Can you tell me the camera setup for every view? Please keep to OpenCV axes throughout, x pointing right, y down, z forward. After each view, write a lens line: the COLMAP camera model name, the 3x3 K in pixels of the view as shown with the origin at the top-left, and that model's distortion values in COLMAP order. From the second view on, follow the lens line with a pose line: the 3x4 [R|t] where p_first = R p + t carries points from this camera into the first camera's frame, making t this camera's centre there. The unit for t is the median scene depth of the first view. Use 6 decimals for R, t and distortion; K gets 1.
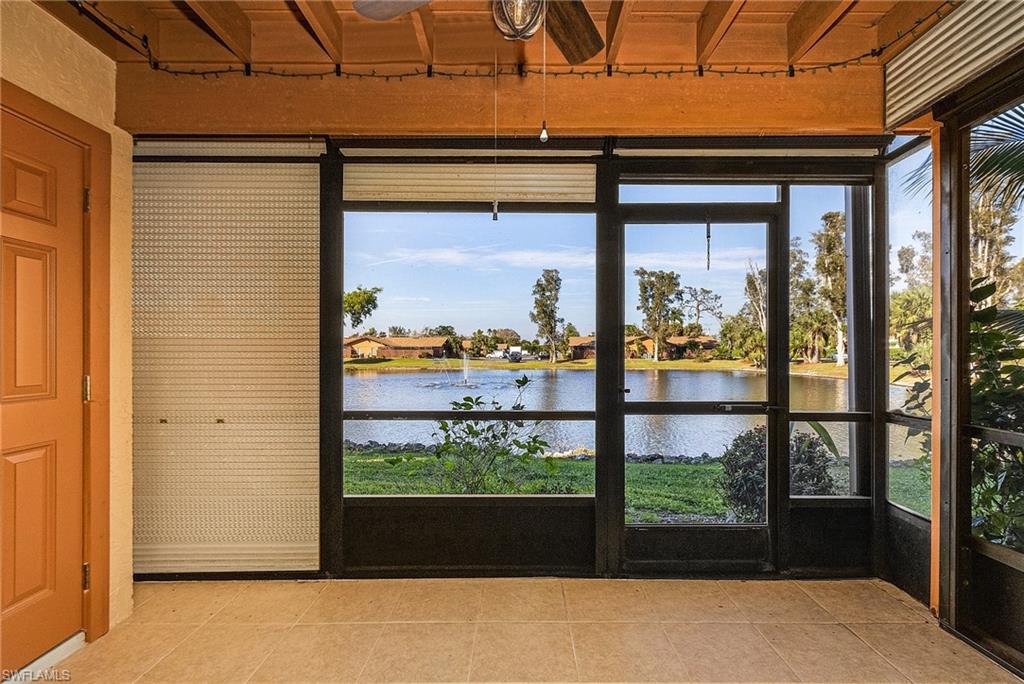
lens RADIAL K [[487.3, 0, 510.8], [0, 487.3, 352.7], [0, 0, 1]] dist [0.011970, -0.002137]
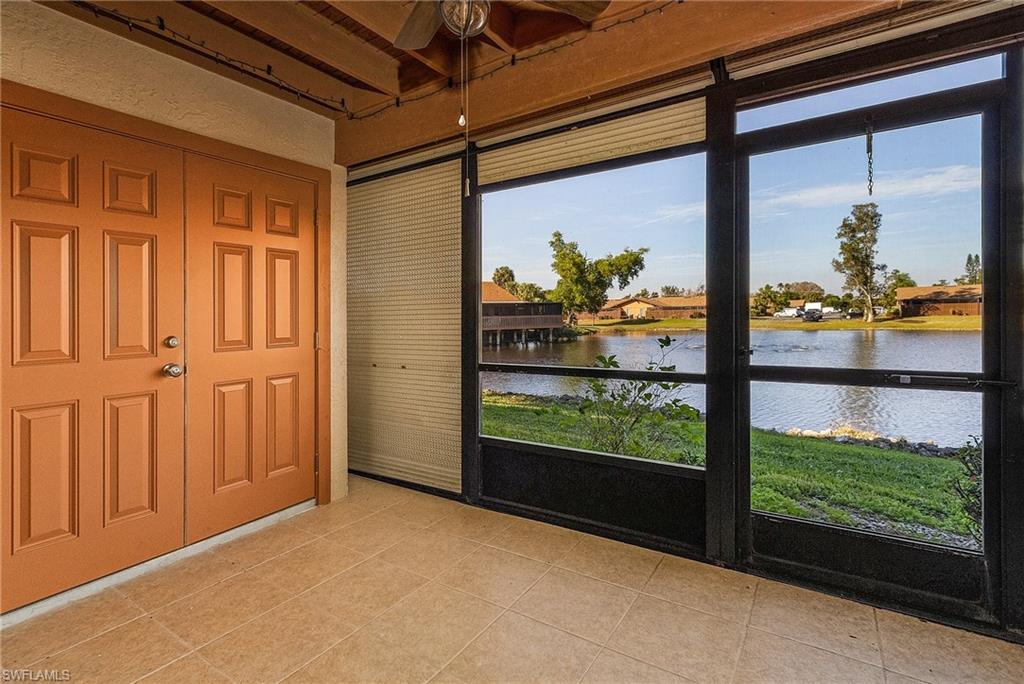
lens RADIAL K [[487.3, 0, 495.6], [0, 487.3, 312.1], [0, 0, 1]] dist [0.011970, -0.002137]
pose [[0.825260, -0.021084, -0.564359, 0.359095], [0.019195, 0.999773, -0.009282, 0.007471], [0.564426, -0.003173, 0.825477, 0.047385]]
